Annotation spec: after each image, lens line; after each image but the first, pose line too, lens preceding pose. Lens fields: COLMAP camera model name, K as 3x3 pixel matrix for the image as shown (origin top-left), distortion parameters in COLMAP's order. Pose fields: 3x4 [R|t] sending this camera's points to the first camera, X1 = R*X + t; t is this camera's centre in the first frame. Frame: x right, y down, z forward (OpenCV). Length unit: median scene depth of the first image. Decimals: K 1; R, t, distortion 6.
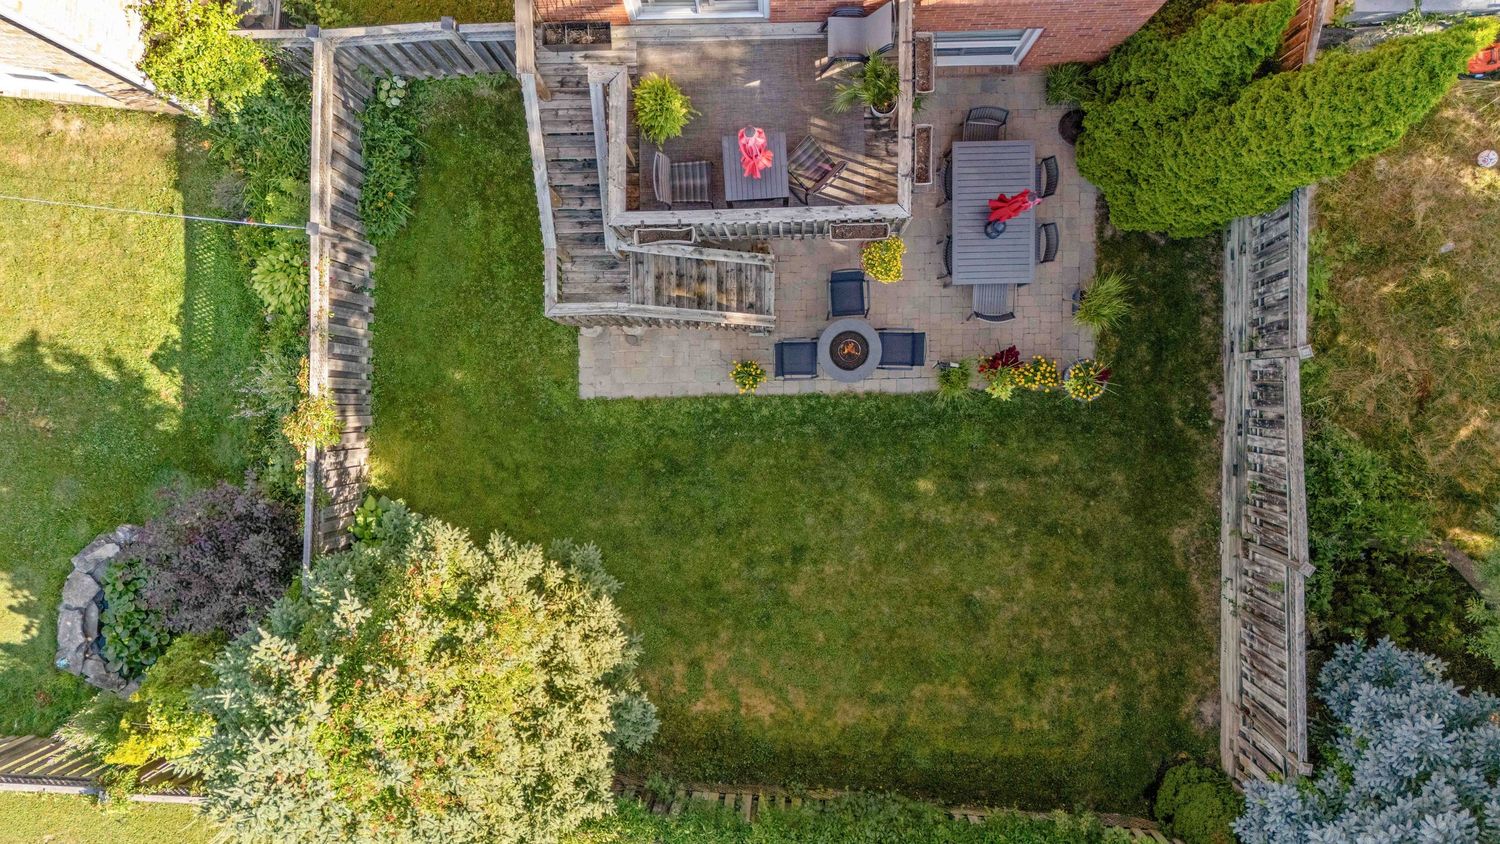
lens RADIAL K [[1107.2, 0, 742.4], [0, 1107.2, 420.1], [0, 0, 1]] dist [0.066429, -0.059294]
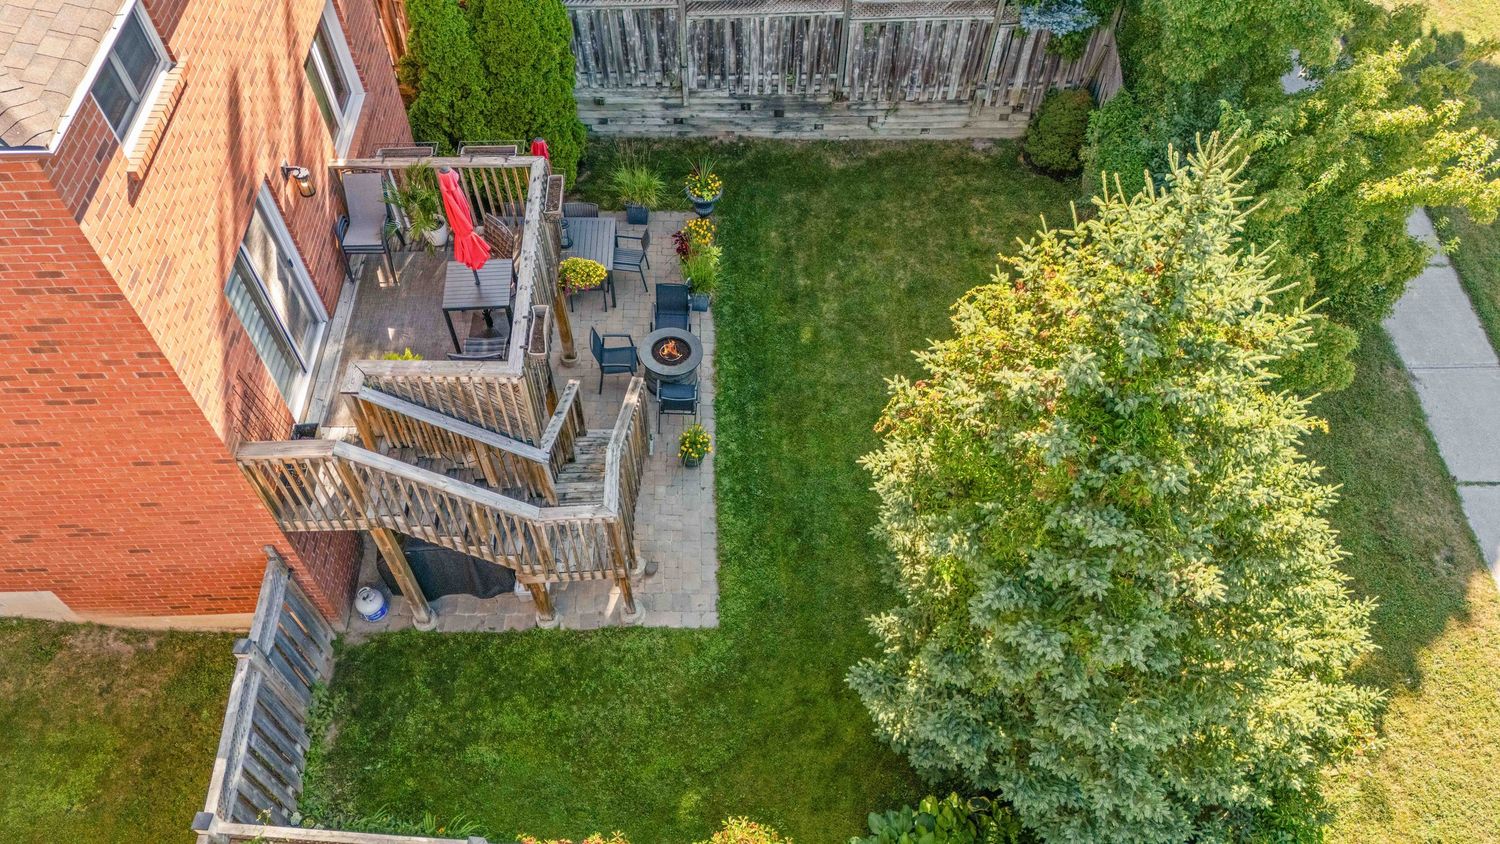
lens RADIAL K [[1107.2, 0, 753.7], [0, 1107.2, 428.3], [0, 0, 1]] dist [0.066429, -0.059294]
pose [[-0.015206, -0.785240, 0.619005, -0.585524], [0.999818, -0.019053, 0.000392, 0.010654], [0.011486, 0.618899, 0.785387, 0.259654]]
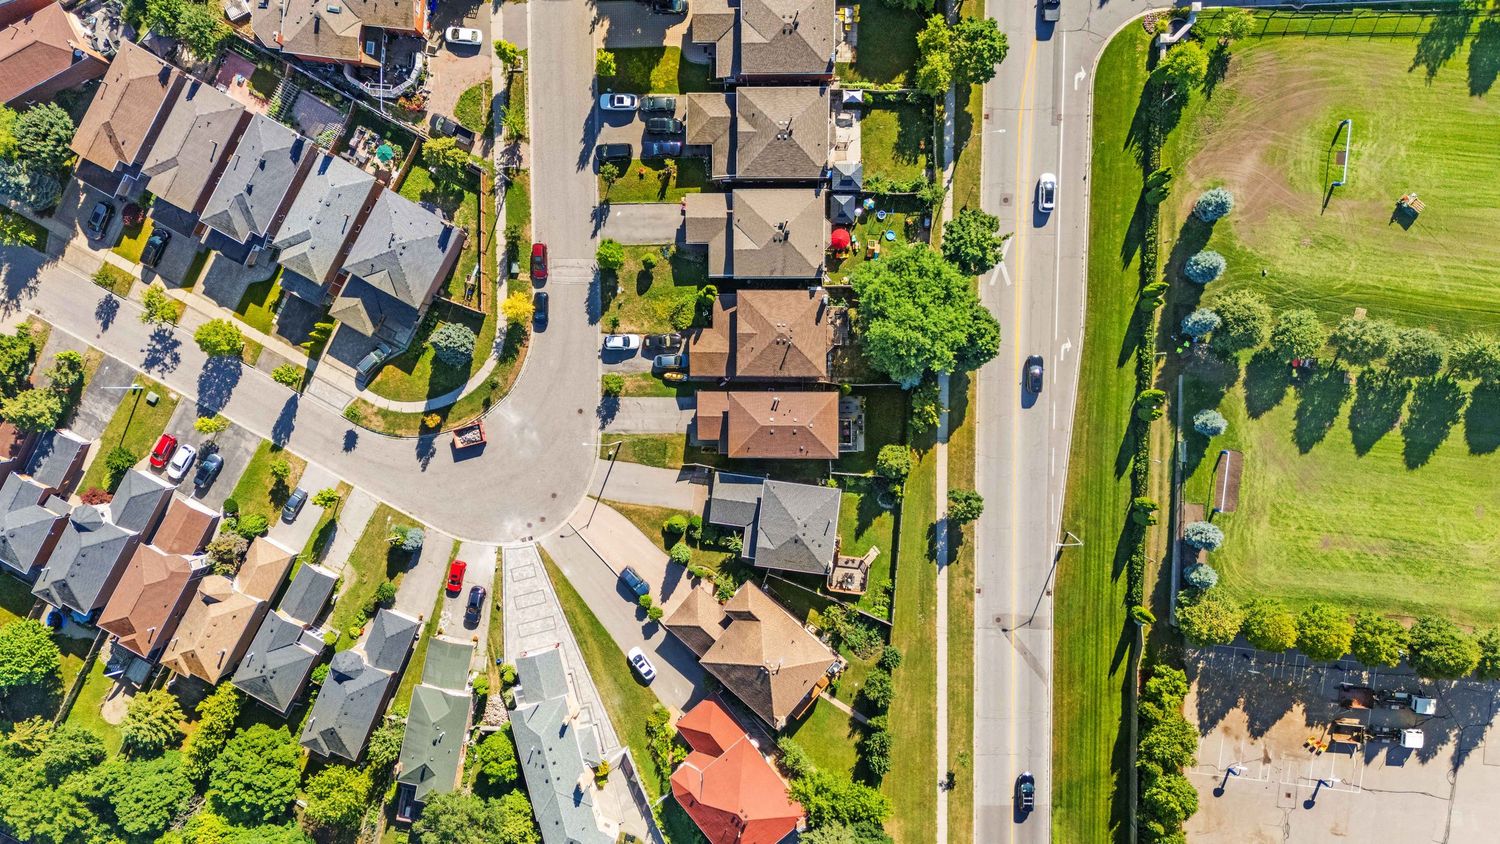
lens RADIAL K [[1107.2, 0, 748.3], [0, 1107.2, 429.3], [0, 0, 1]] dist [0.066429, -0.059294]
pose [[0.018361, -0.999772, -0.010865, 0.124851], [0.998816, 0.018831, -0.044859, -0.614886], [0.045053, -0.010029, 0.998934, -8.820025]]
